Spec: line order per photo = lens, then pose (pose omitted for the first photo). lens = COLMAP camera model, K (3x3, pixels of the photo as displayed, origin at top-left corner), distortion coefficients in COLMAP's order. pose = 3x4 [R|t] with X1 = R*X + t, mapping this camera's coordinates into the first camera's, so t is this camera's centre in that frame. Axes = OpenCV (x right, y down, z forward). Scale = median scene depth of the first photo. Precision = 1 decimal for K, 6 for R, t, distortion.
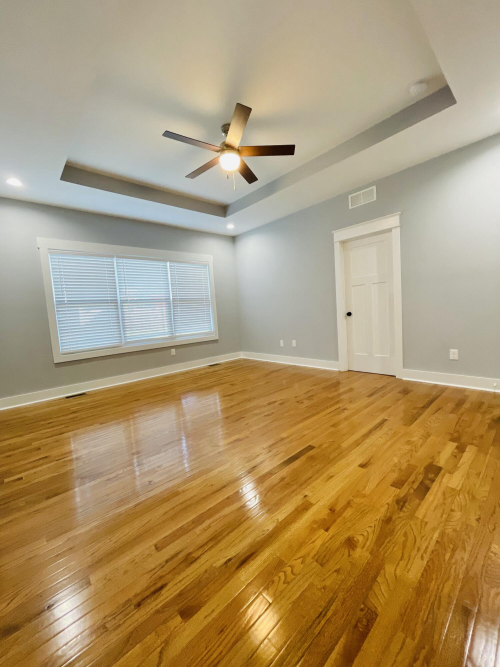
lens RADIAL K [[272.2, 0, 251.3], [0, 272.2, 332.9], [0, 0, 1]] dist [-0.002532, -0.000581]
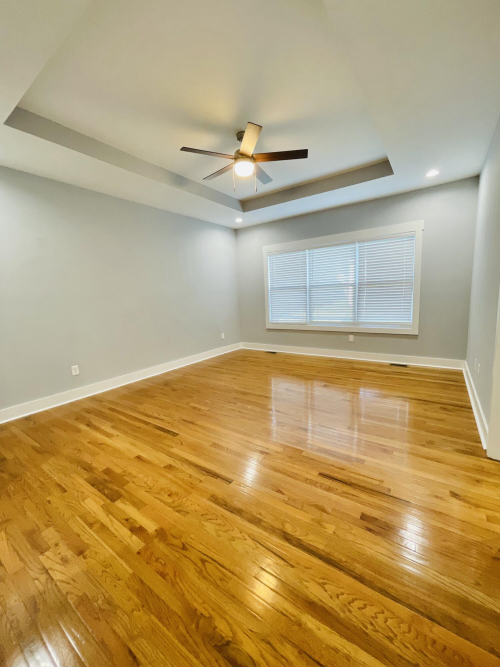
lens RADIAL K [[272.2, 0, 251.3], [0, 272.2, 332.9], [0, 0, 1]] dist [-0.002532, -0.000581]
pose [[0.210230, 0.192929, -0.958427, 0.748051], [-0.046876, 0.981197, 0.187231, -0.150369], [0.976528, 0.005566, 0.215320, 0.578553]]
